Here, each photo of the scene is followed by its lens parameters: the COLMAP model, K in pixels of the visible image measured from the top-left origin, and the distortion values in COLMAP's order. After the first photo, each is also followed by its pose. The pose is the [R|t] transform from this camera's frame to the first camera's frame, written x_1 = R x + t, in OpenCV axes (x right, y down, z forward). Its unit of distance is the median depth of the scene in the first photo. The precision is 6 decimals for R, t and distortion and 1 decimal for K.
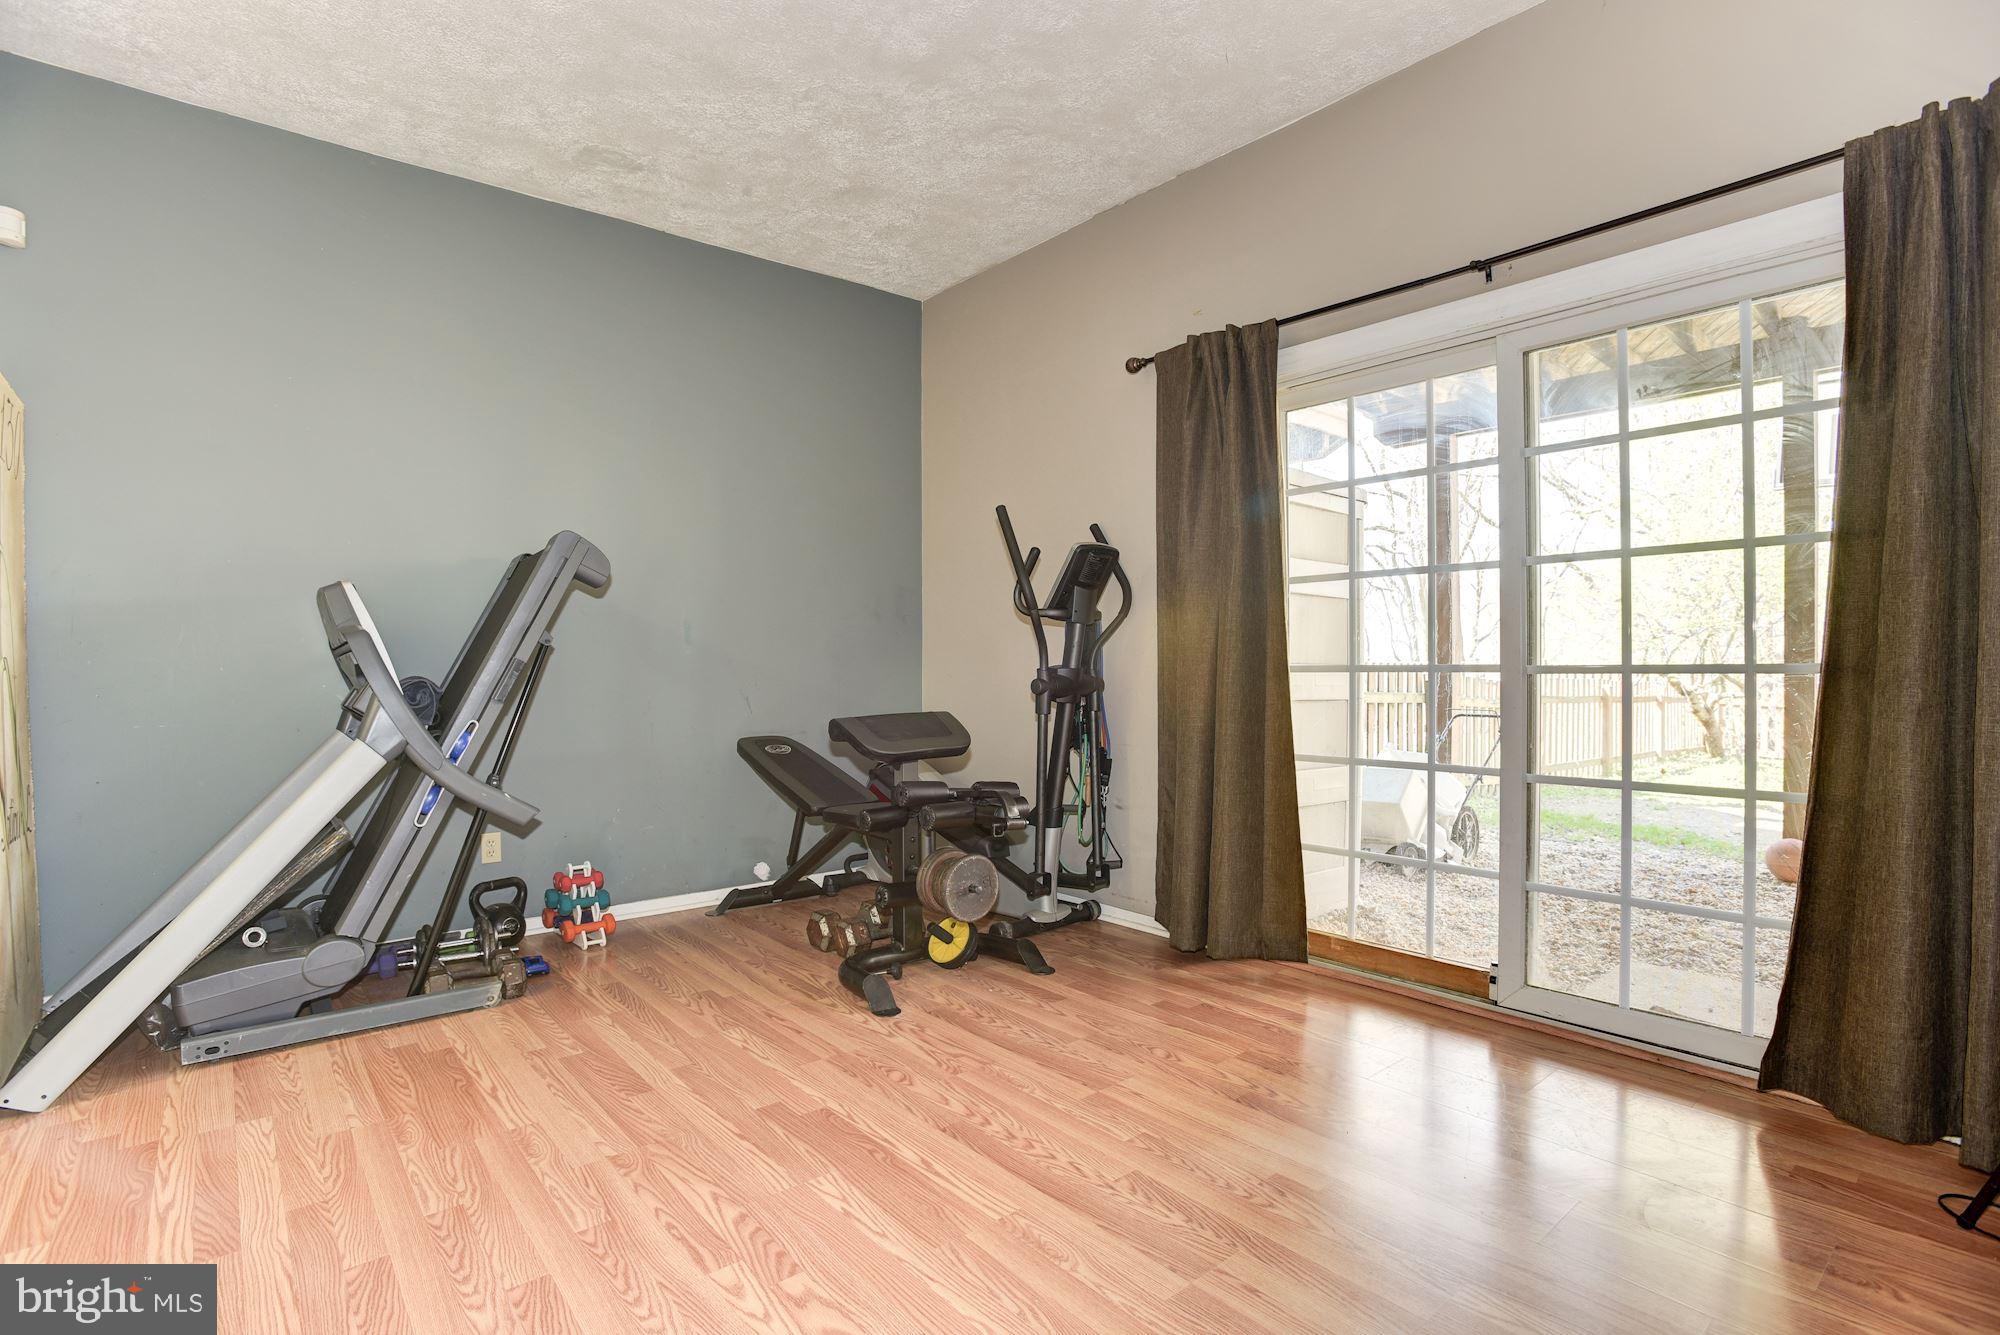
lens RADIAL K [[988.0, 0, 1000.0], [0, 988.0, 667.5], [0, 0, 1]] dist [-0.040127, 0.000454]
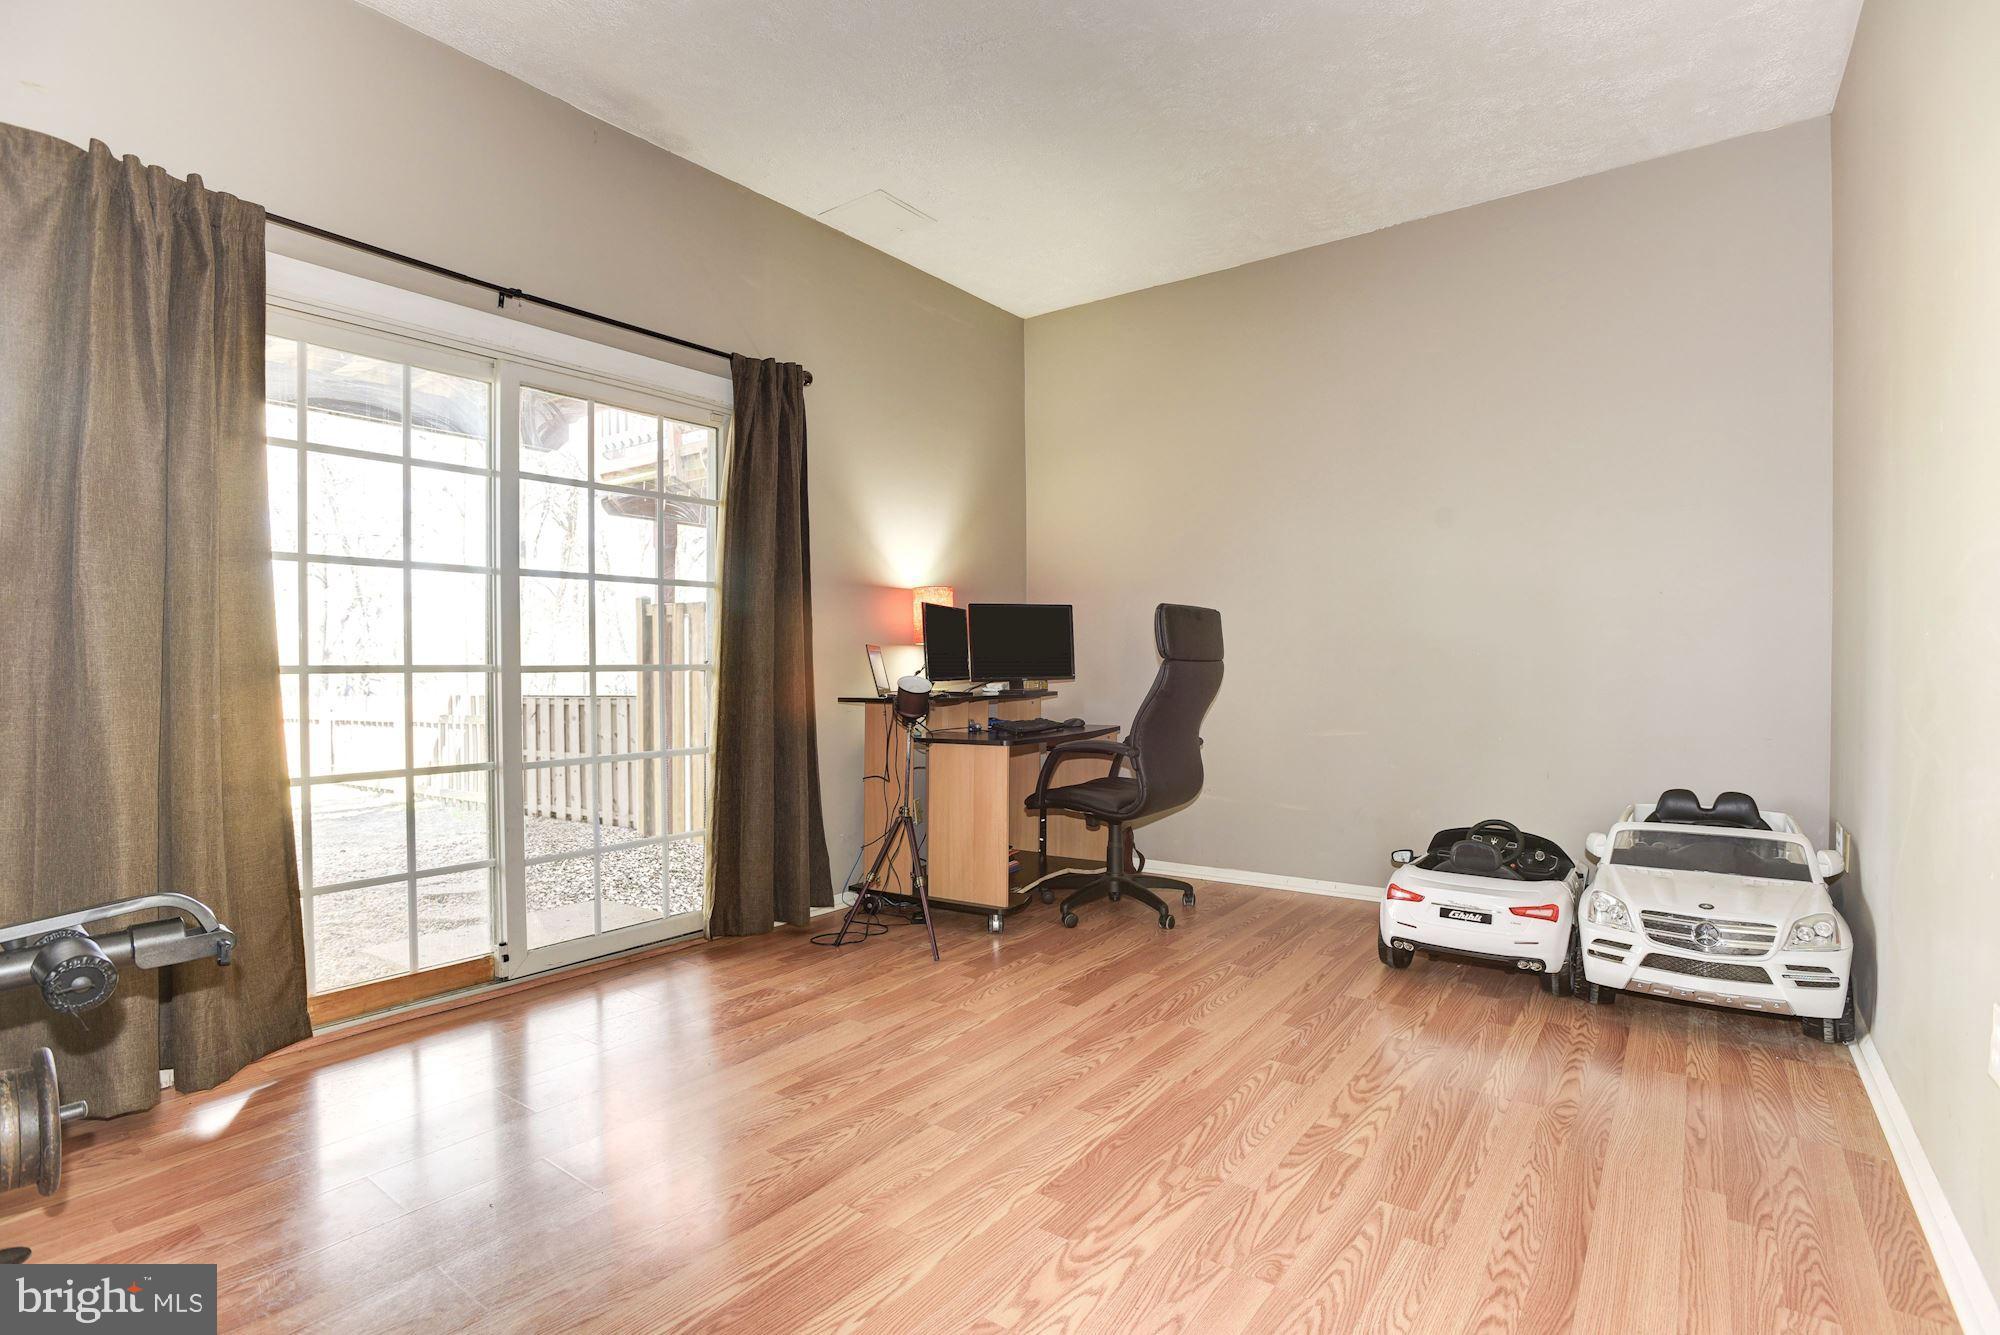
lens RADIAL K [[988.0, 0, 1000.0], [0, 988.0, 667.5], [0, 0, 1]] dist [-0.040127, 0.000454]
pose [[-0.258340, 0.000669, 0.966054, -0.676333], [0.004714, 0.999989, 0.000568, 0.001962], [-0.966042, 0.004701, -0.258341, 0.751068]]
